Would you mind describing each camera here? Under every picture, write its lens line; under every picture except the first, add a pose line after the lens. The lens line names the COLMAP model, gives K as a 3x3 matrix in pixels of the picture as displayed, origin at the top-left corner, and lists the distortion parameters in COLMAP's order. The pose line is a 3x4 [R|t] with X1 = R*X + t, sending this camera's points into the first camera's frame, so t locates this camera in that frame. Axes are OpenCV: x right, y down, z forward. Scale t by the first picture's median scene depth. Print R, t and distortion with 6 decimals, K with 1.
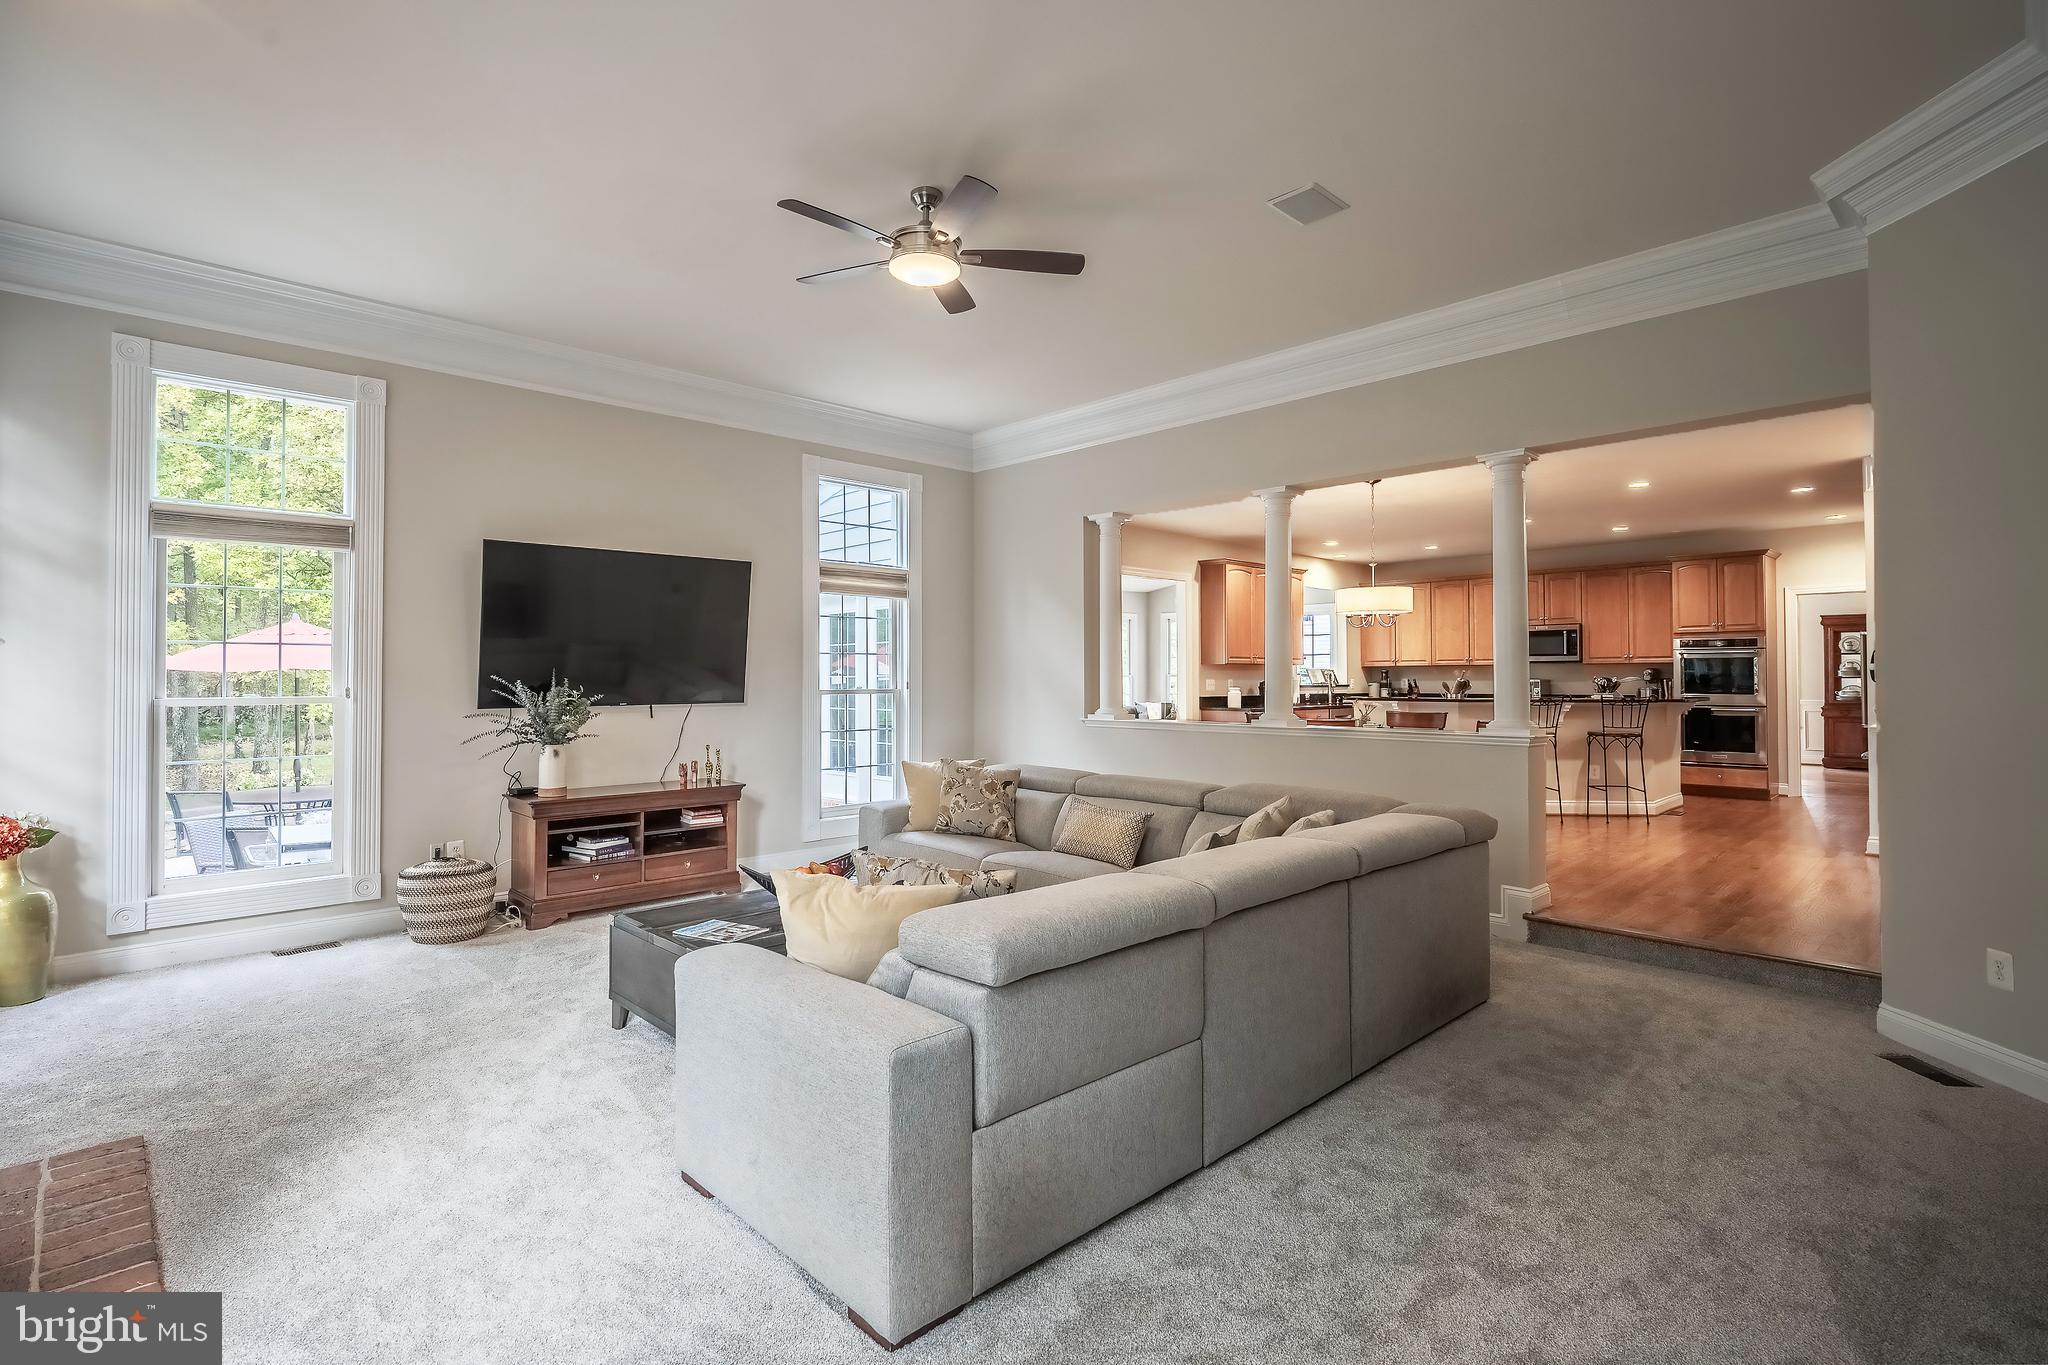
lens RADIAL K [[963.4, 0, 1030.2], [0, 963.4, 682.3], [0, 0, 1]] dist [0.027126, -0.000009]
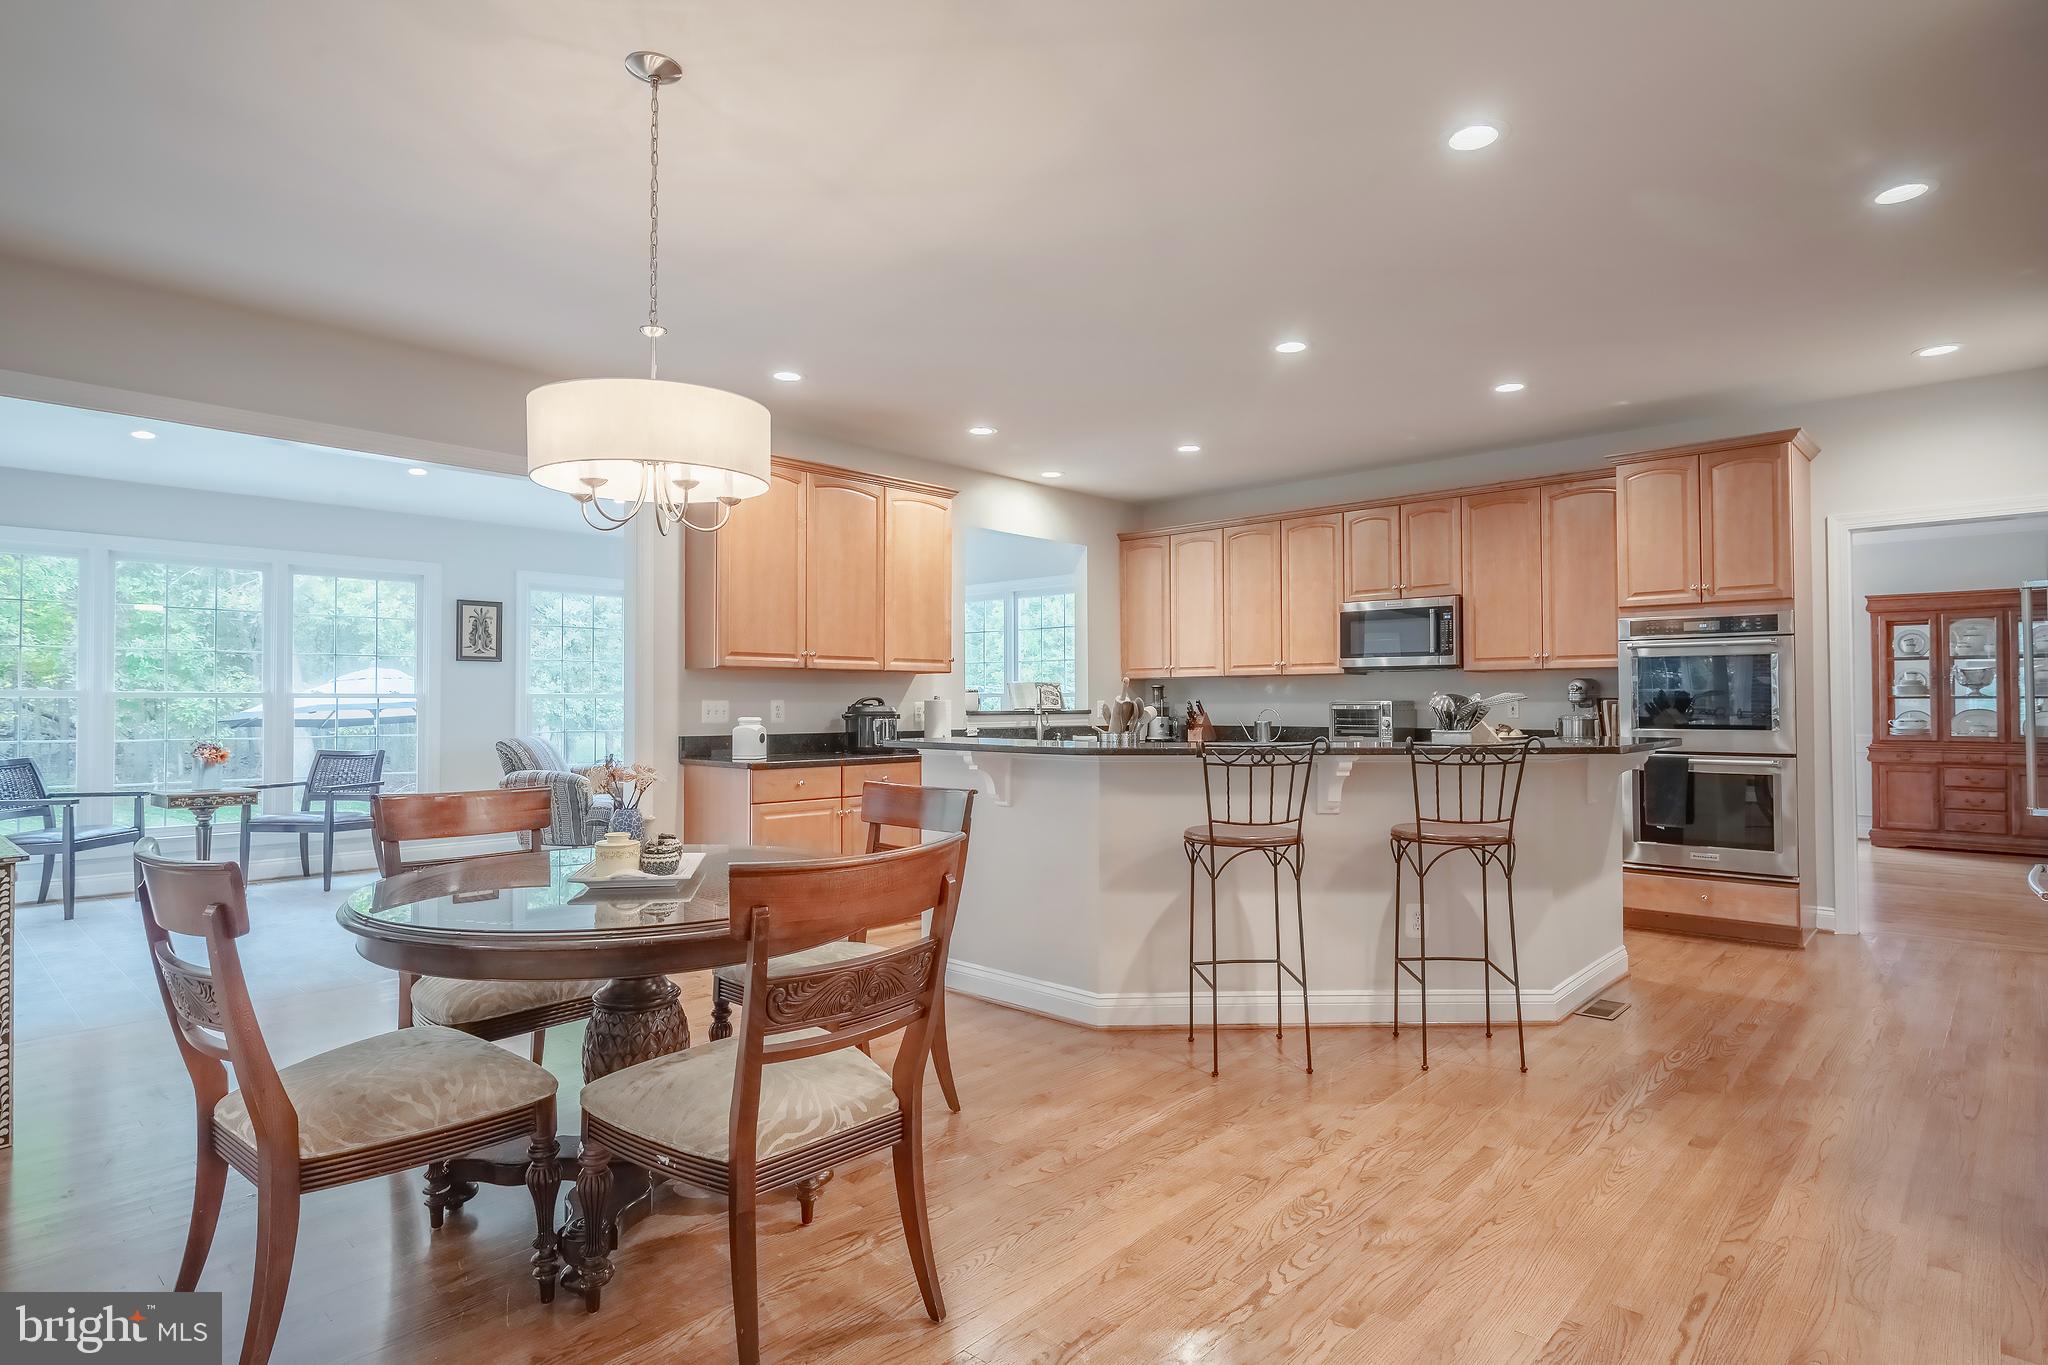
lens RADIAL K [[1089.8, 0, 1025.6], [0, 1089.8, 702.0], [0, 0, 1]] dist [0.001096, 0.000733]
pose [[0.998818, -0.000293, 0.048613, 0.331286], [0.000473, 0.999993, -0.003698, 0.000088], [-0.048612, 0.003716, 0.998811, 0.459588]]
